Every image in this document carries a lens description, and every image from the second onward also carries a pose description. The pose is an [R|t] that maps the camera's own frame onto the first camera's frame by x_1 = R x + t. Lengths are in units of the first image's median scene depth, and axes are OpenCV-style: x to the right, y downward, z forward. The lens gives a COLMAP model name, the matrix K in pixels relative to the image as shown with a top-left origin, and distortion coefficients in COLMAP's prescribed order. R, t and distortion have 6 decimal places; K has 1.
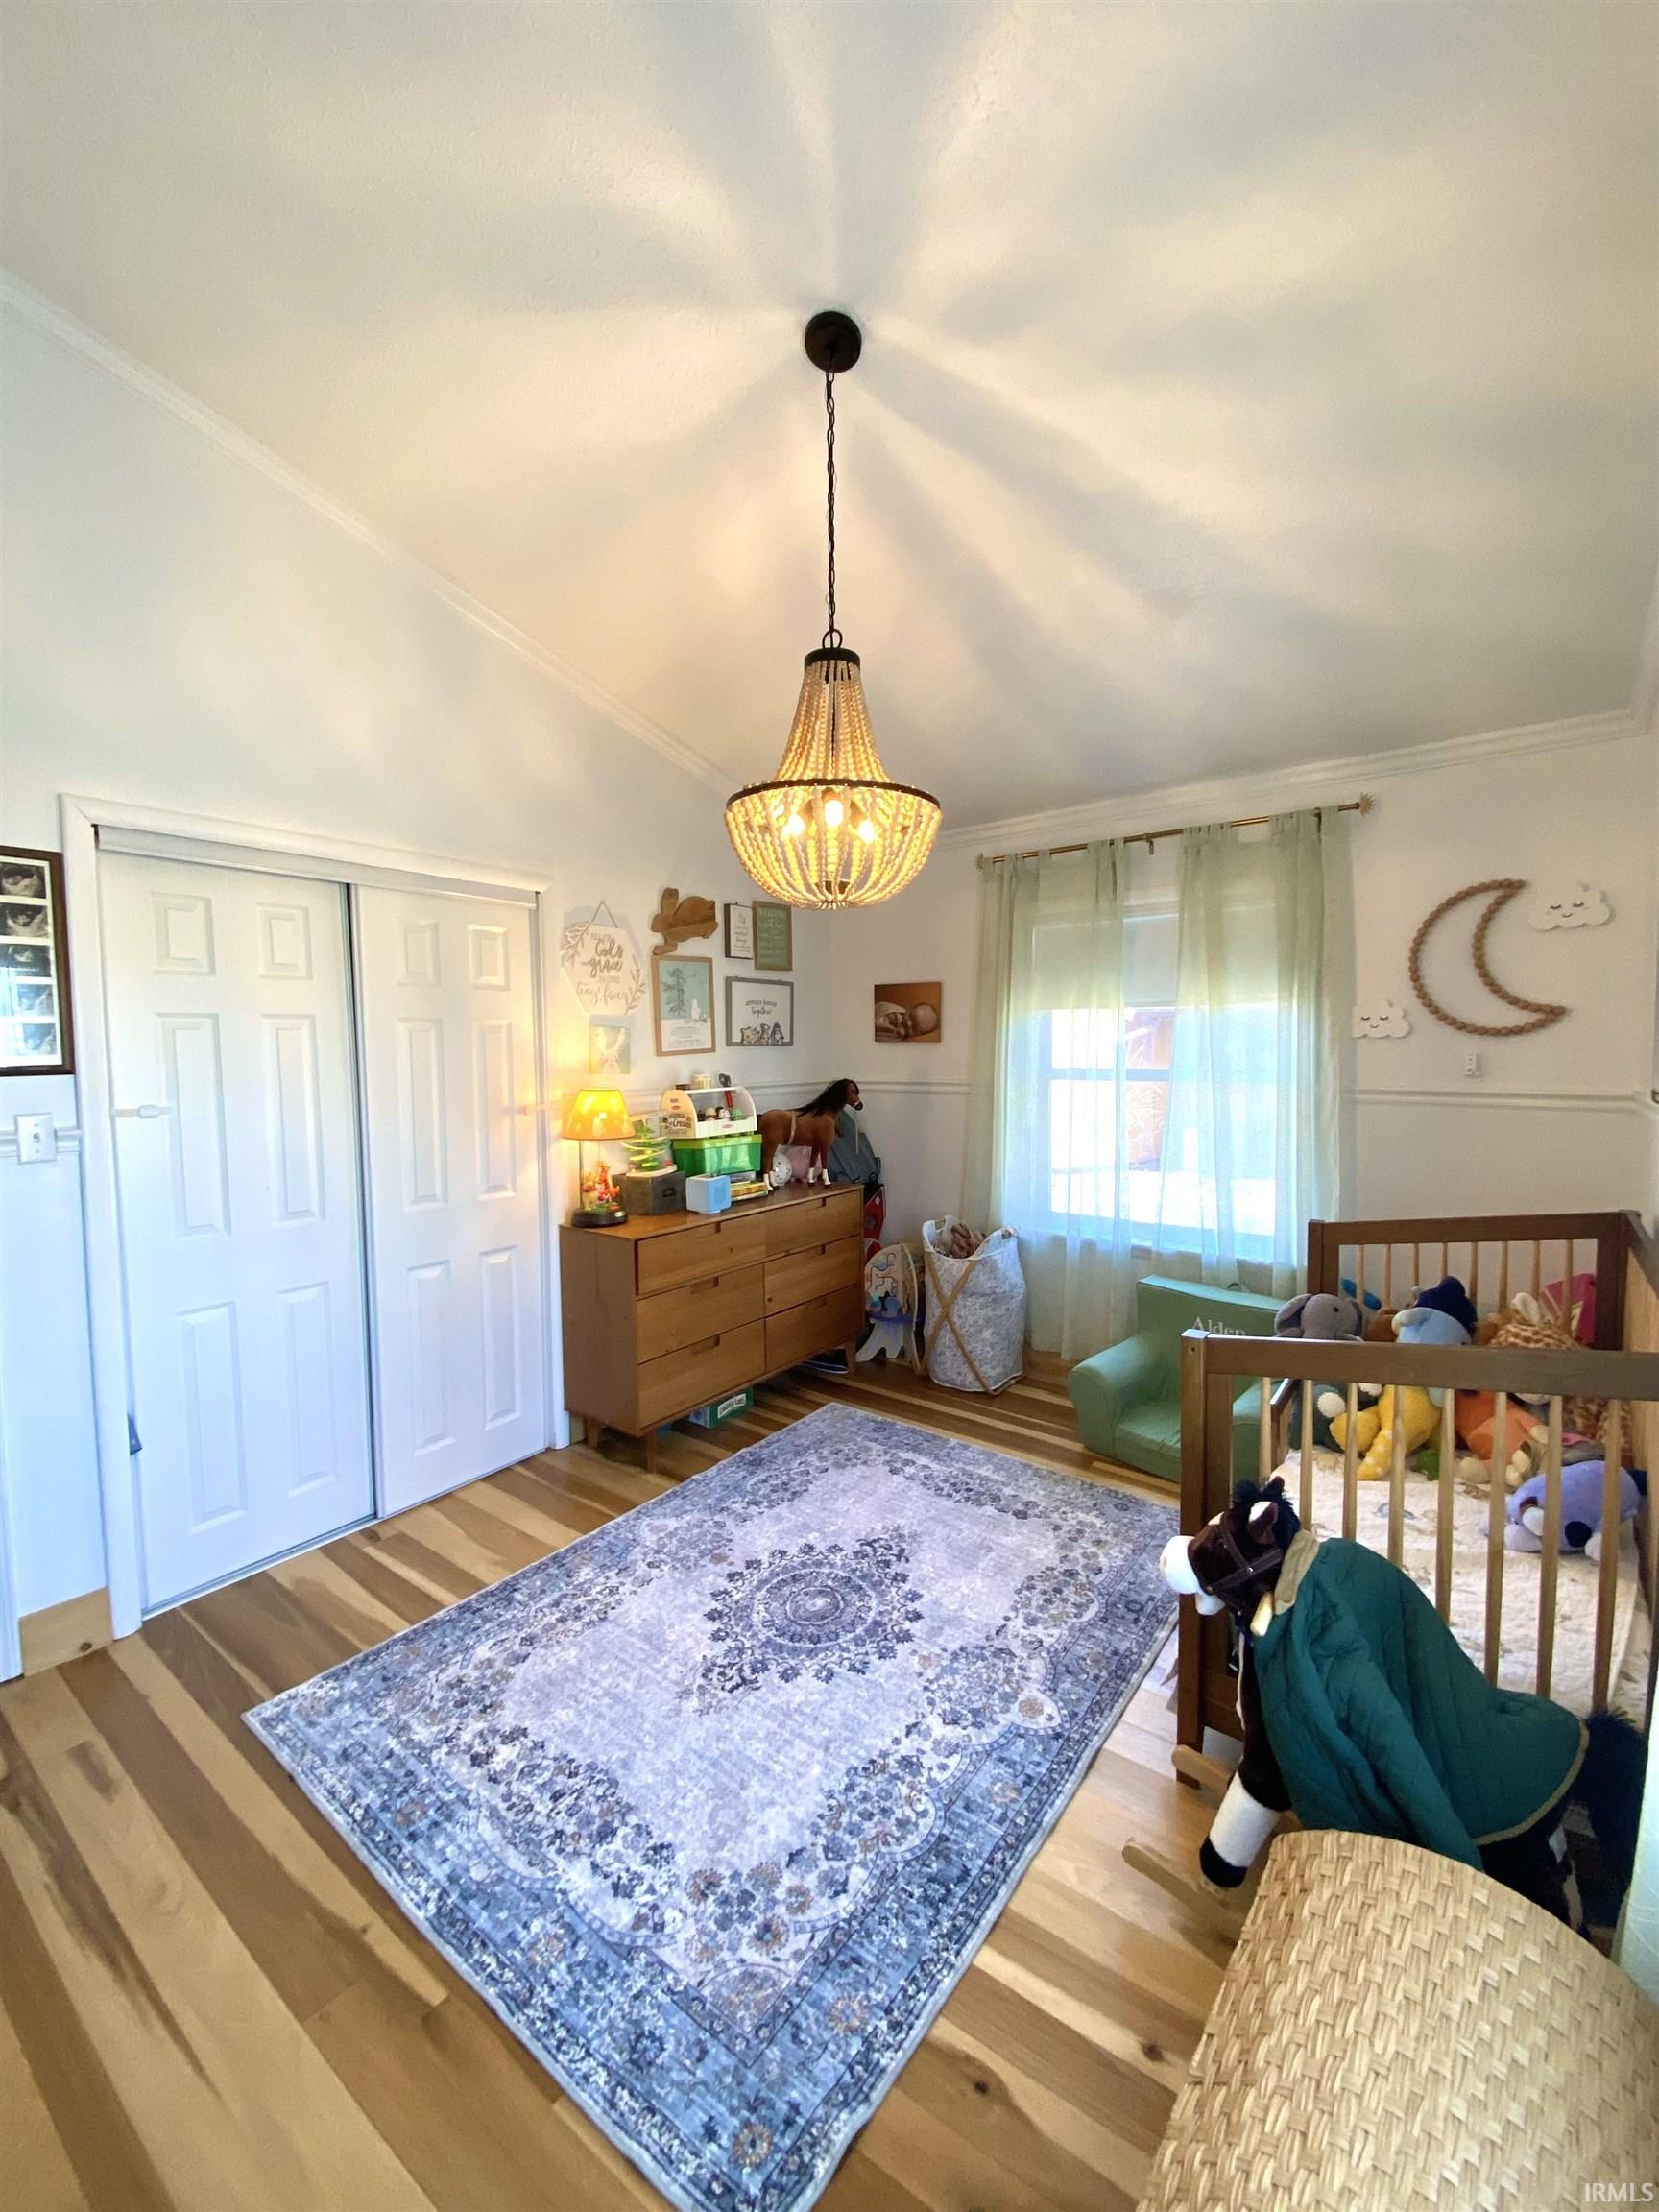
lens RADIAL K [[896.8, 0, 821.3], [0, 896.8, 1106.4], [0, 0, 1]] dist [0.028805, -0.017566]
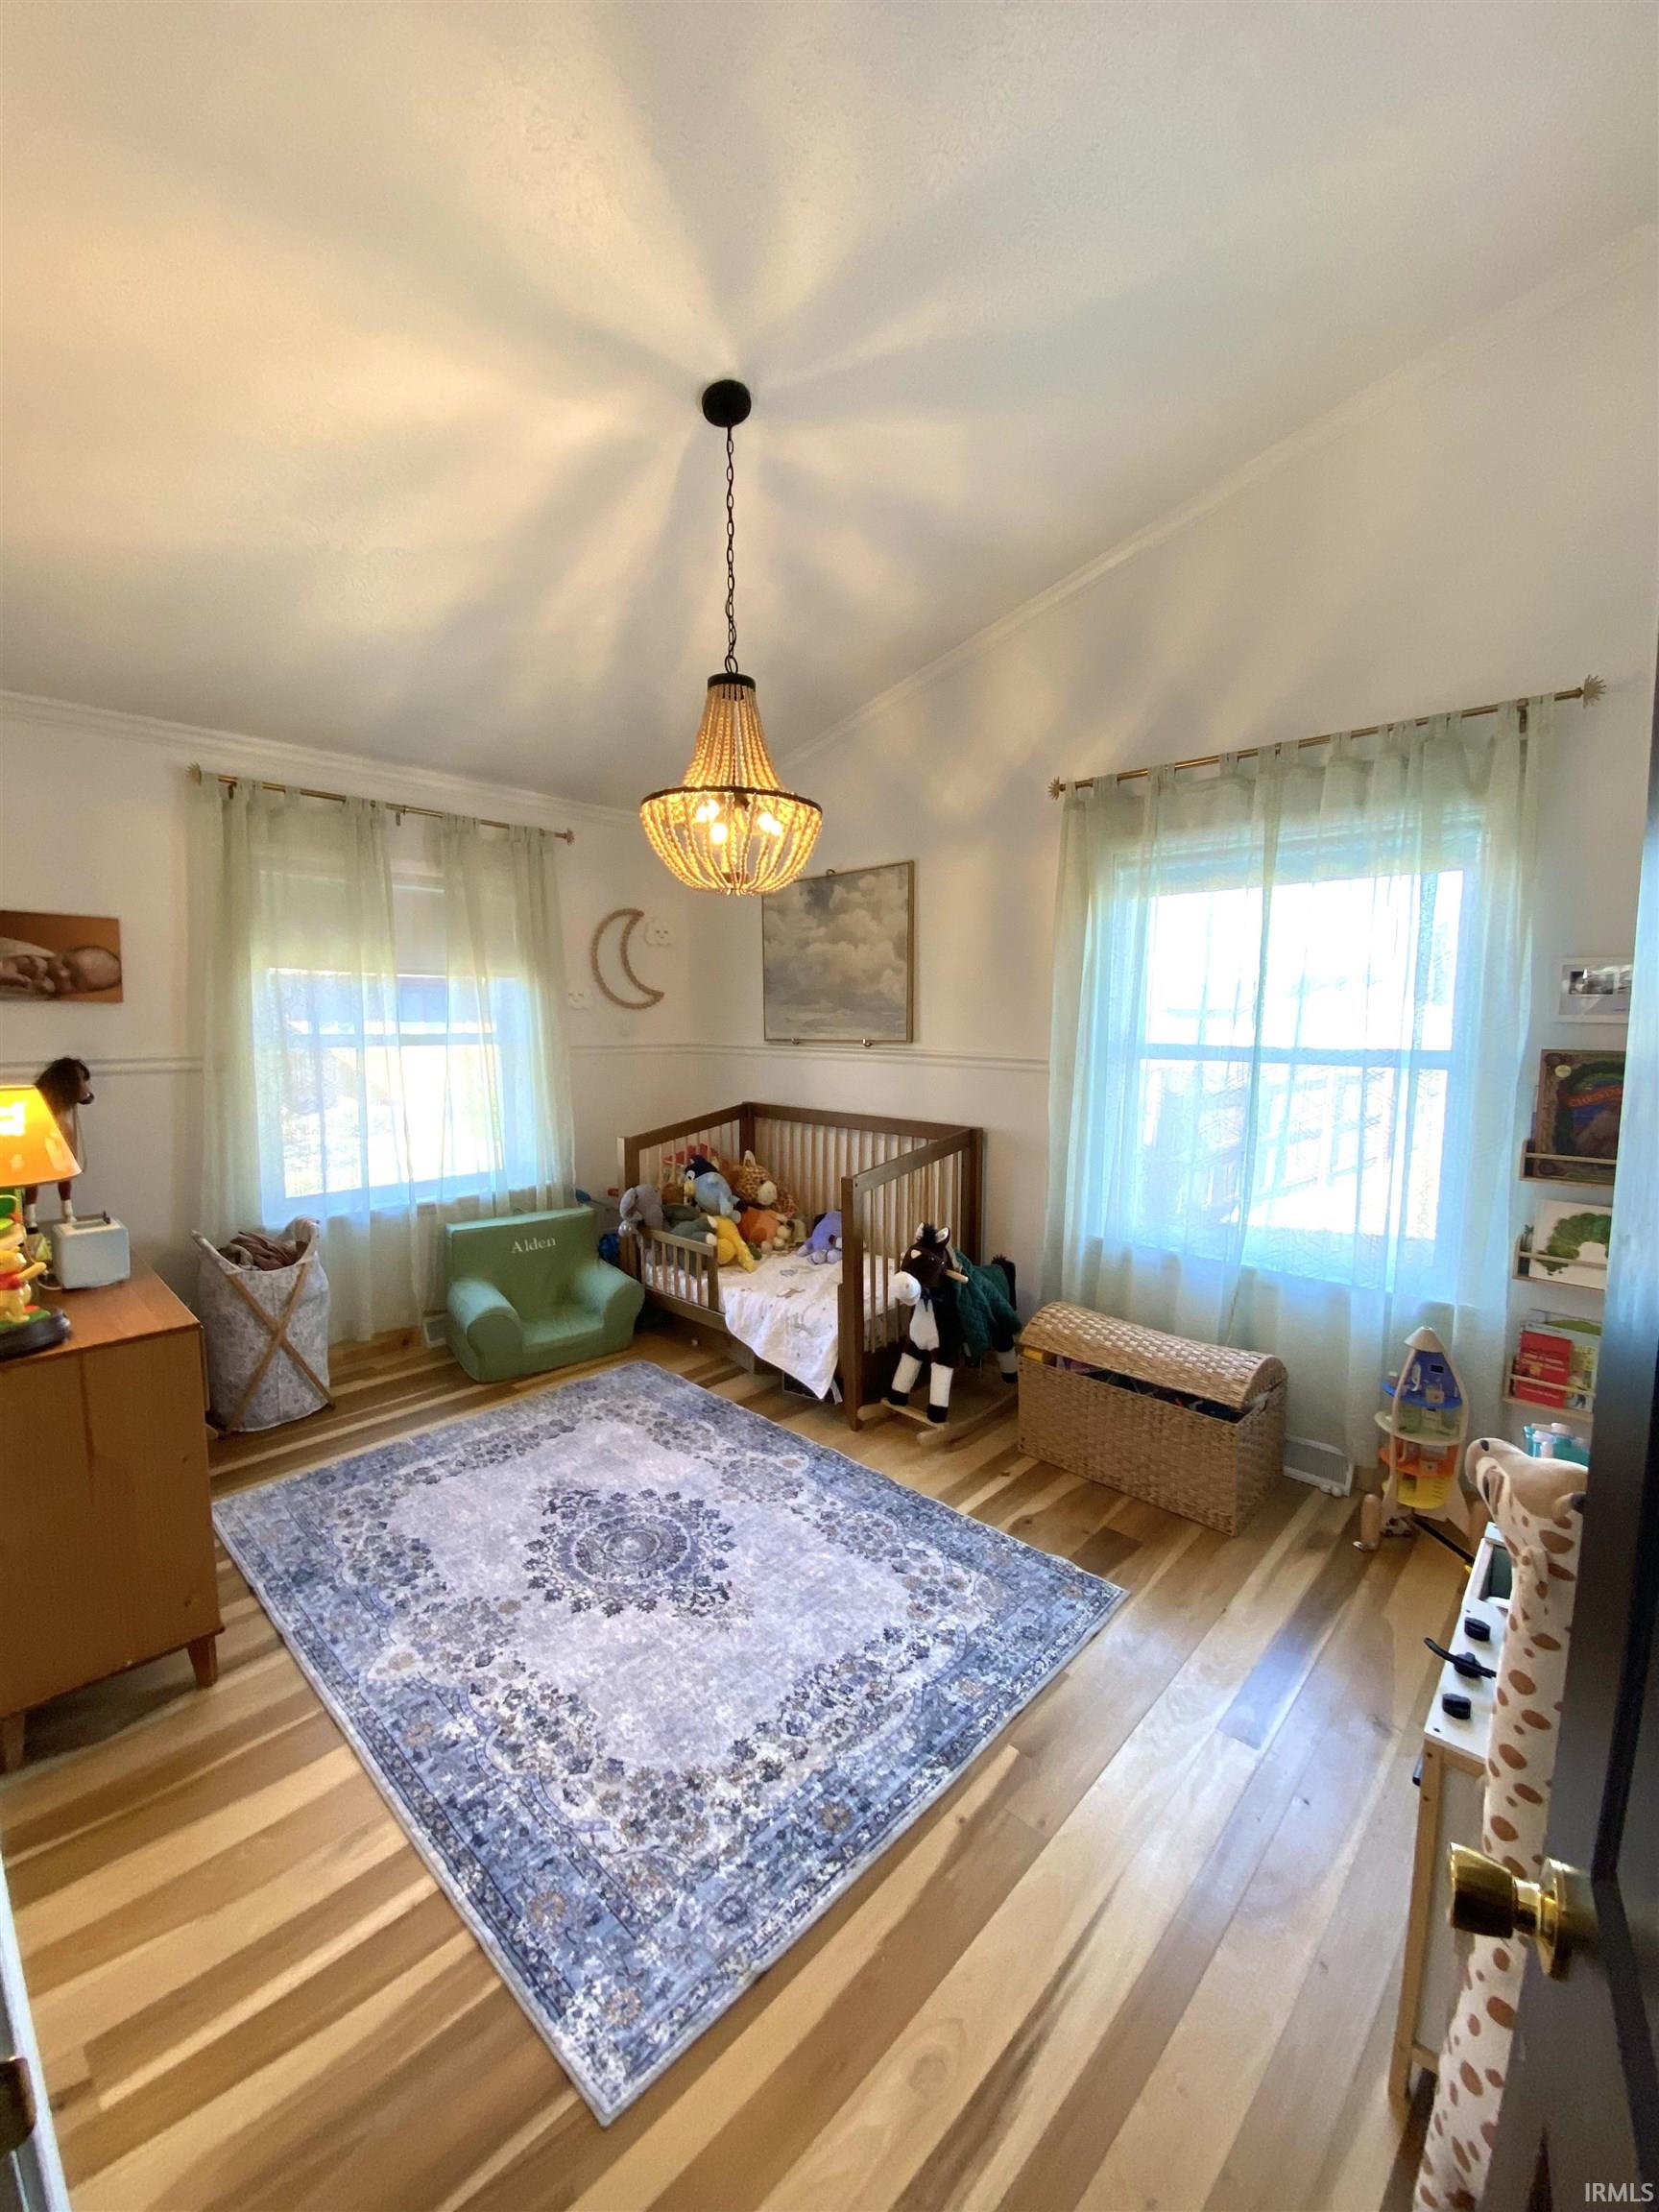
lens RADIAL K [[896.8, 0, 821.3], [0, 896.8, 1106.4], [0, 0, 1]] dist [0.028805, -0.017566]
pose [[0.104701, -0.095270, 0.989930, -1.023924], [0.067613, 0.993780, 0.088489, -0.031483], [-0.992203, 0.057667, 0.110491, 0.674614]]
